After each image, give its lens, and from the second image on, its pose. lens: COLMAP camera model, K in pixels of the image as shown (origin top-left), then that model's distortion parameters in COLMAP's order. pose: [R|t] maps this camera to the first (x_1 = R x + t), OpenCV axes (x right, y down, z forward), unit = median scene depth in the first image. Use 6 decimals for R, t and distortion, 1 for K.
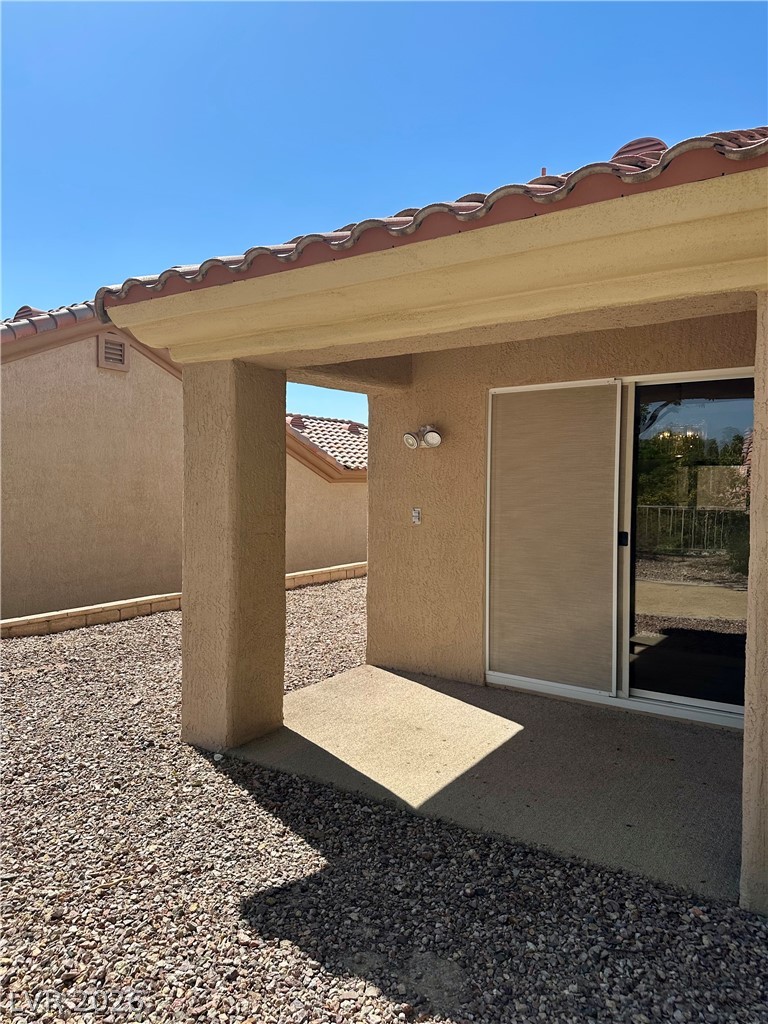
lens RADIAL K [[723.8, 0, 380.3], [0, 723.8, 507.5], [0, 0, 1]] dist [0.048252, -0.022993]
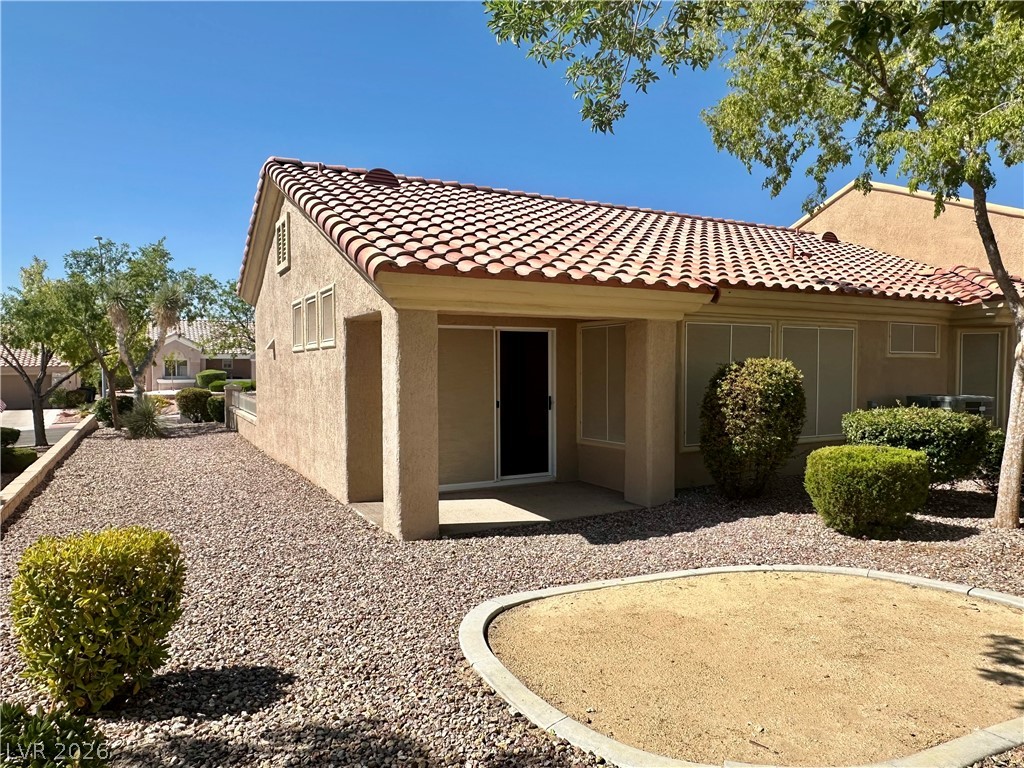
lens RADIAL K [[673.8, 0, 508.4], [0, 673.8, 388.3], [0, 0, 1]] dist [-0.005391, 0.002013]
pose [[0.464207, -0.031002, 0.885184, -1.128811], [0.038781, 0.999140, 0.014655, -0.024731], [-0.884878, 0.027525, 0.465010, 0.071251]]
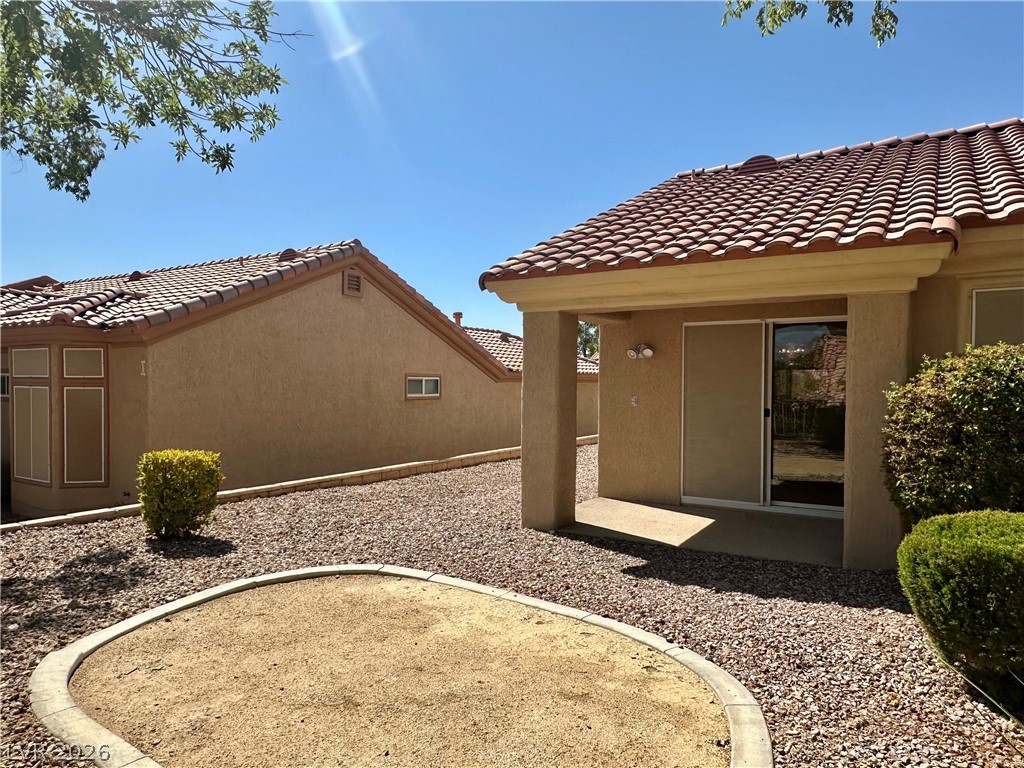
lens RADIAL K [[673.8, 0, 506.8], [0, 673.8, 385.8], [0, 0, 1]] dist [-0.005391, 0.002013]
pose [[0.999546, -0.000694, 0.030106, -0.275076], [0.001633, 0.999512, -0.031183, 0.024038], [-0.030069, 0.031218, 0.999060, -0.475834]]
